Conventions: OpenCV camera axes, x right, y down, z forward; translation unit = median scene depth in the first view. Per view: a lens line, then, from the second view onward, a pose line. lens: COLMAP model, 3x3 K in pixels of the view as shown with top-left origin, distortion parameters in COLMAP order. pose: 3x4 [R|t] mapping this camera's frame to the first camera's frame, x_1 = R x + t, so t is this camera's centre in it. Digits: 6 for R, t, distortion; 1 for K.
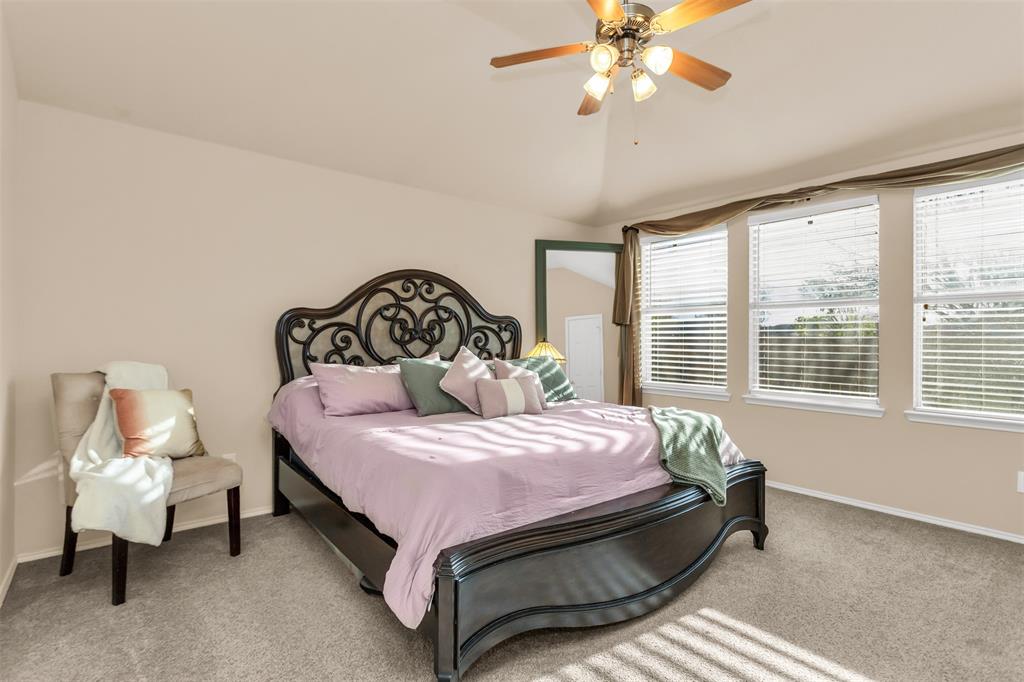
lens RADIAL K [[489.1, 0, 510.9], [0, 489.1, 337.3], [0, 0, 1]] dist [-0.001322, 0.001812]
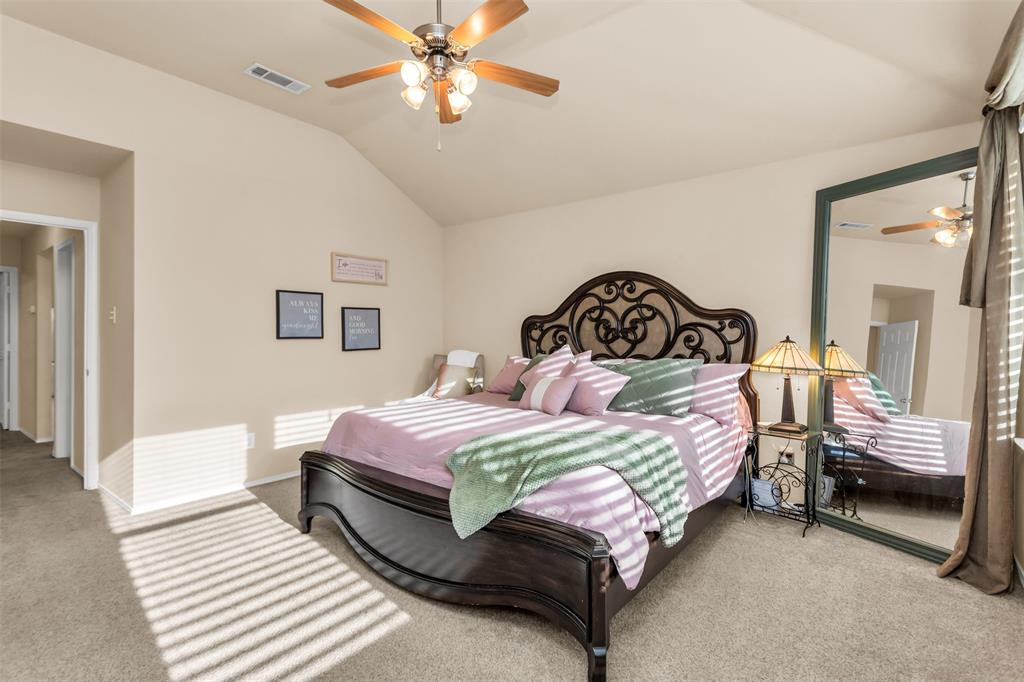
lens RADIAL K [[489.1, 0, 510.9], [0, 489.1, 337.3], [0, 0, 1]] dist [-0.001322, 0.001812]
pose [[0.220392, -0.001289, -0.975411, 0.769518], [0.005779, 0.999983, -0.000016, 0.000718], [0.975394, -0.005634, 0.220395, 0.543107]]
